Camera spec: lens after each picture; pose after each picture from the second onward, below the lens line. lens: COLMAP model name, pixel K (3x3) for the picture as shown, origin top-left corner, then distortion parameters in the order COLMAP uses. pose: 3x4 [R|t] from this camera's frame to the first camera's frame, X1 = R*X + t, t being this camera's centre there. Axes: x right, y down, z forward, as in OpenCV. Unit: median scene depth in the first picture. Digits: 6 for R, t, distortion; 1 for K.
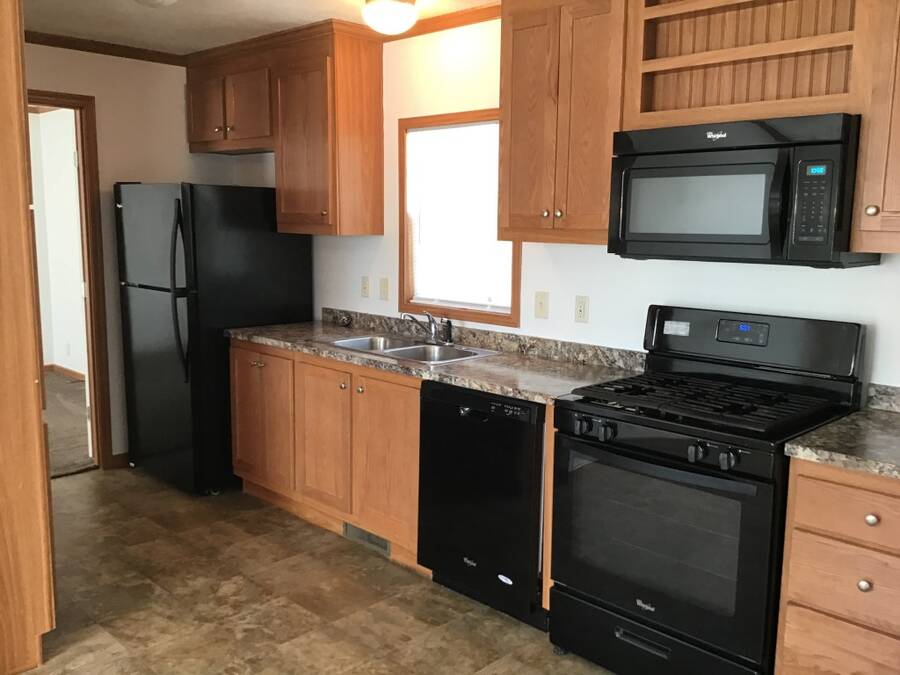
lens RADIAL K [[816.4, 0, 458.3], [0, 816.4, 341.4], [0, 0, 1]] dist [0.090431, -0.164060]
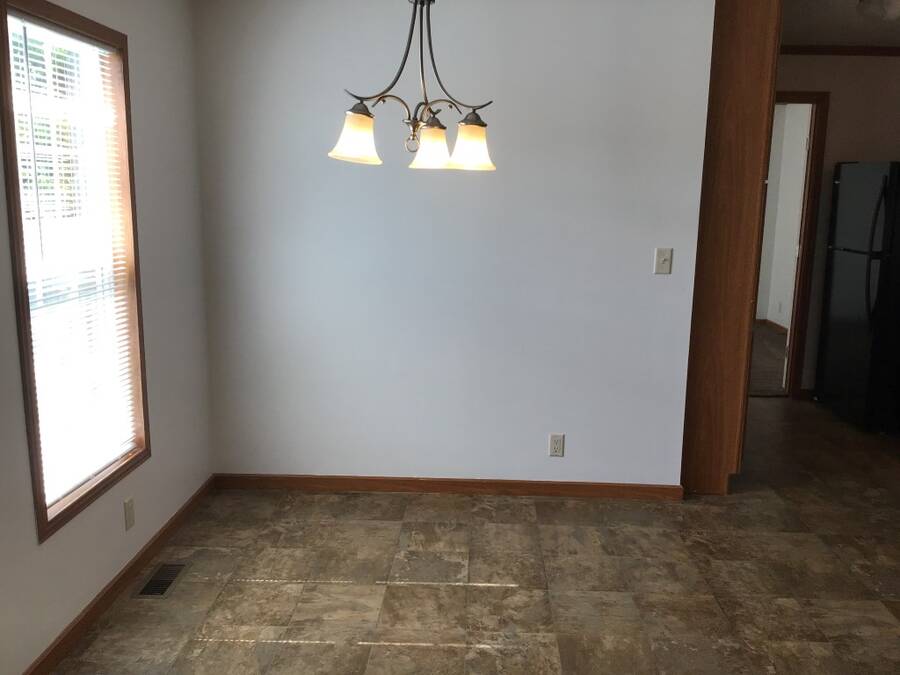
lens RADIAL K [[816.4, 0, 458.3], [0, 816.4, 341.4], [0, 0, 1]] dist [0.090431, -0.164060]
pose [[0.677546, 0.136421, -0.722717, 0.139885], [-0.118307, 0.990066, 0.075974, 0.047250], [0.725903, 0.034027, 0.686955, -0.262447]]
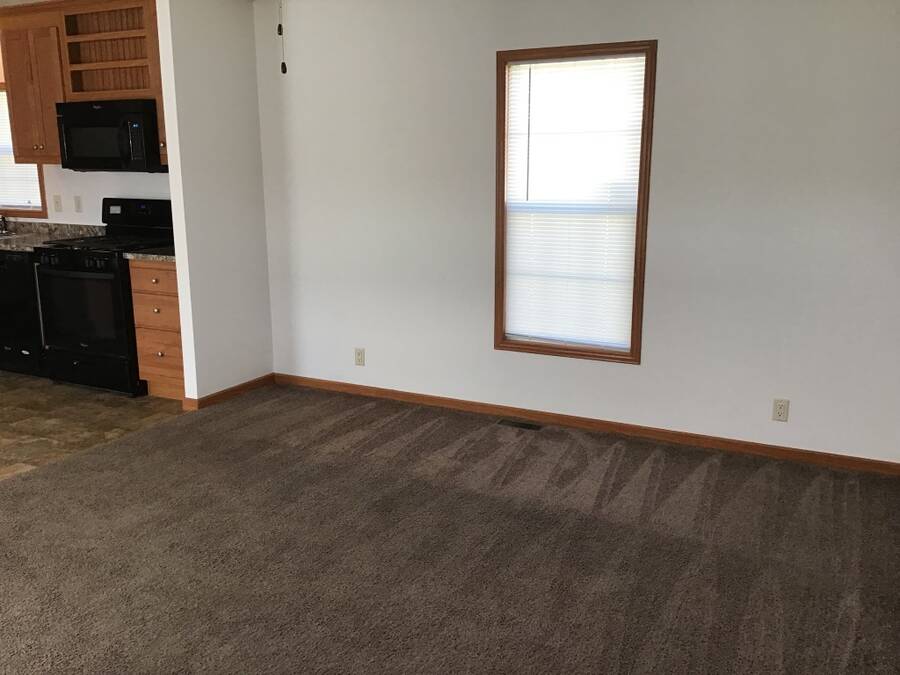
lens RADIAL K [[816.4, 0, 458.3], [0, 816.4, 341.4], [0, 0, 1]] dist [0.090431, -0.164060]
pose [[0.952439, -0.079488, 0.294179, 0.335349], [0.057077, 0.994829, 0.084012, 0.129389], [-0.299335, -0.063225, 0.952051, -0.792585]]
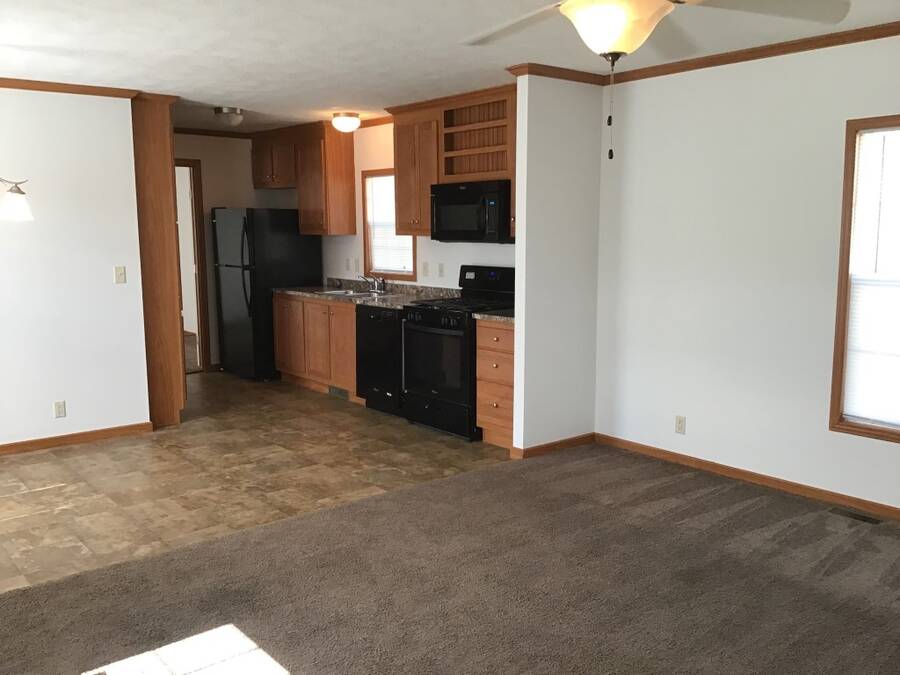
lens RADIAL K [[816.4, 0, 458.3], [0, 816.4, 341.4], [0, 0, 1]] dist [0.090431, -0.164060]
pose [[0.994666, -0.001988, -0.103134, 0.351422], [0.001156, 0.999966, -0.008126, 0.131838], [0.103146, 0.007963, 0.994634, -0.843801]]
